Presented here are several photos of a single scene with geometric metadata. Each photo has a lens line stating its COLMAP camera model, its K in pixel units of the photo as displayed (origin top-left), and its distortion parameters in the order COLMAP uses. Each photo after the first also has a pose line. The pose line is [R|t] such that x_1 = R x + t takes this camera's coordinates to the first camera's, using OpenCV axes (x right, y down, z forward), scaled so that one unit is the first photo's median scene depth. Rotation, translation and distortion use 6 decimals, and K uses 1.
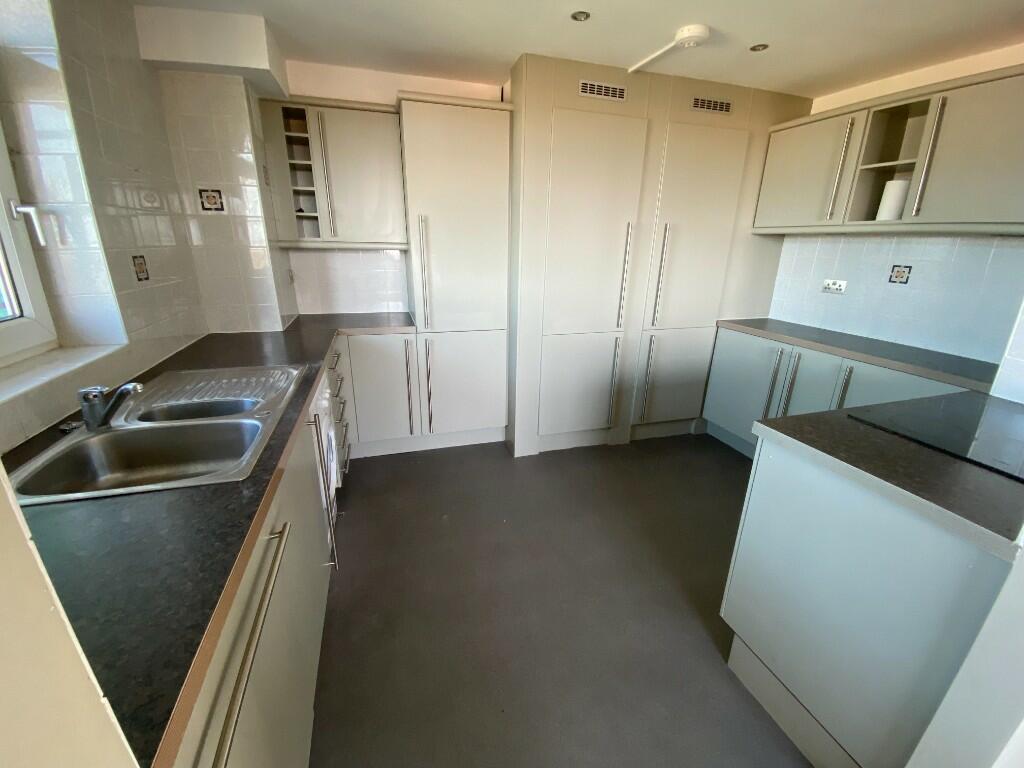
lens RADIAL K [[416.1, 0, 505.7], [0, 416.1, 382.7], [0, 0, 1]] dist [-0.010565, -0.002910]
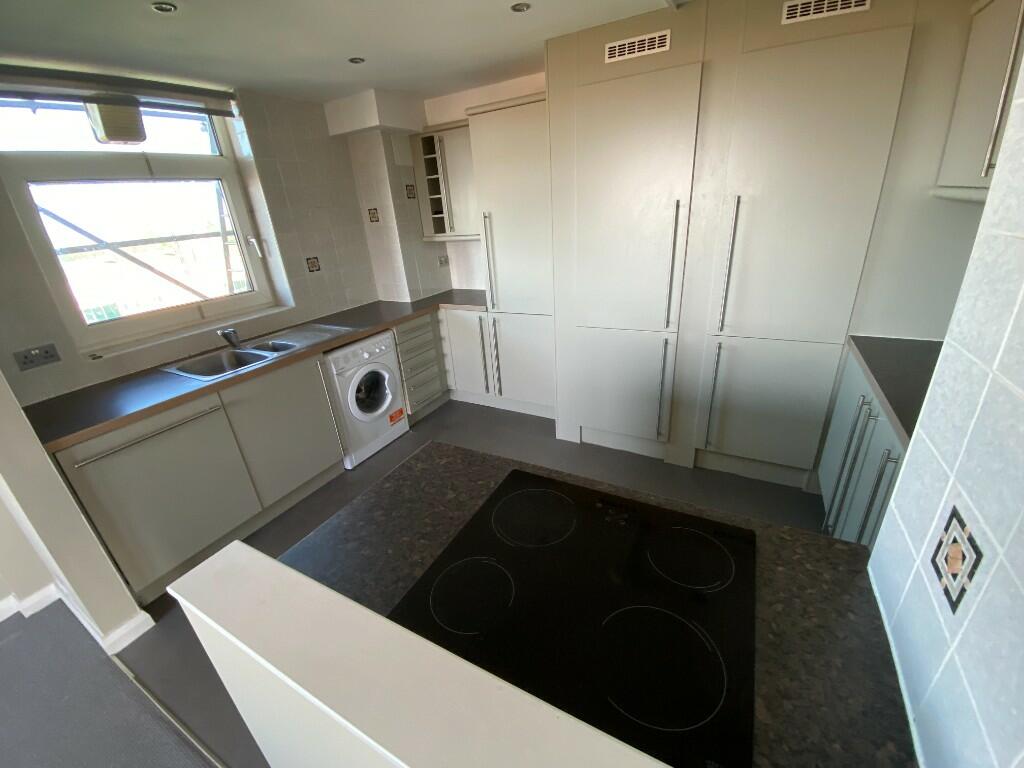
lens RADIAL K [[411.6, 0, 511.5], [0, 411.6, 383.9], [0, 0, 1]] dist [-0.016606, -0.003254]
pose [[0.702140, 0.212716, -0.679523, 0.699992], [-0.147844, 0.977089, 0.153101, -0.111332], [0.696521, -0.007035, 0.717502, 0.204943]]
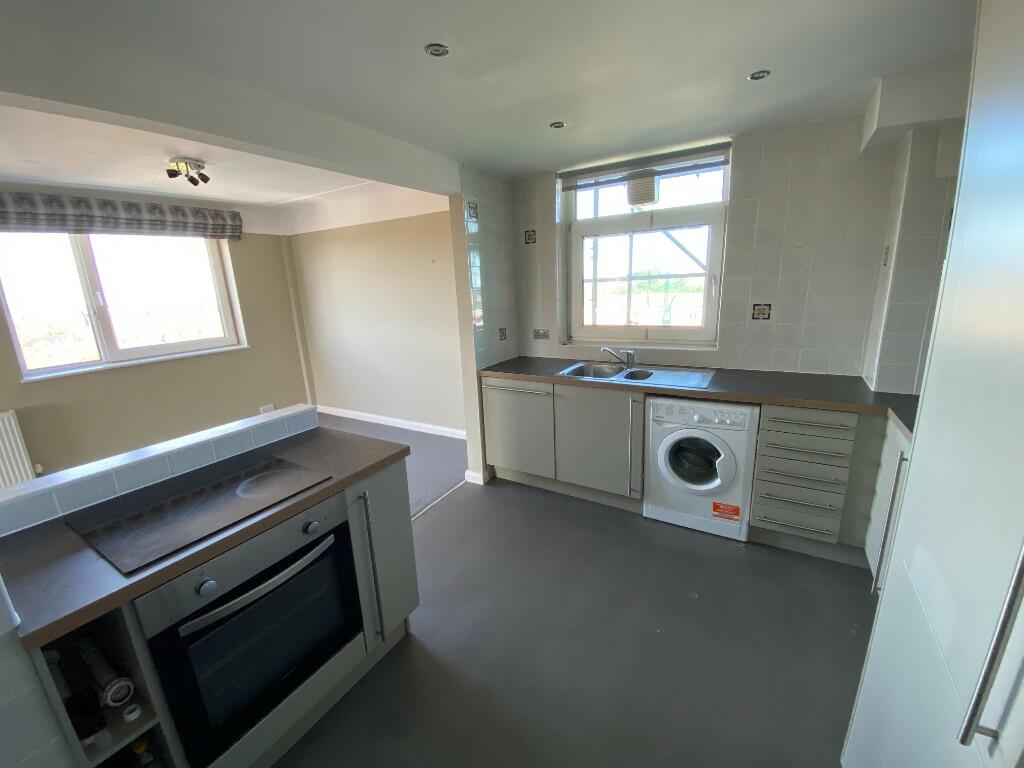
lens RADIAL K [[416.1, 0, 511.3], [0, 416.1, 391.0], [0, 0, 1]] dist [-0.010565, -0.002910]
pose [[-0.746317, 0.167299, -0.644222, 0.588290], [-0.194019, 0.871178, 0.451004, -0.361413], [0.636685, 0.461584, -0.617716, 1.008150]]
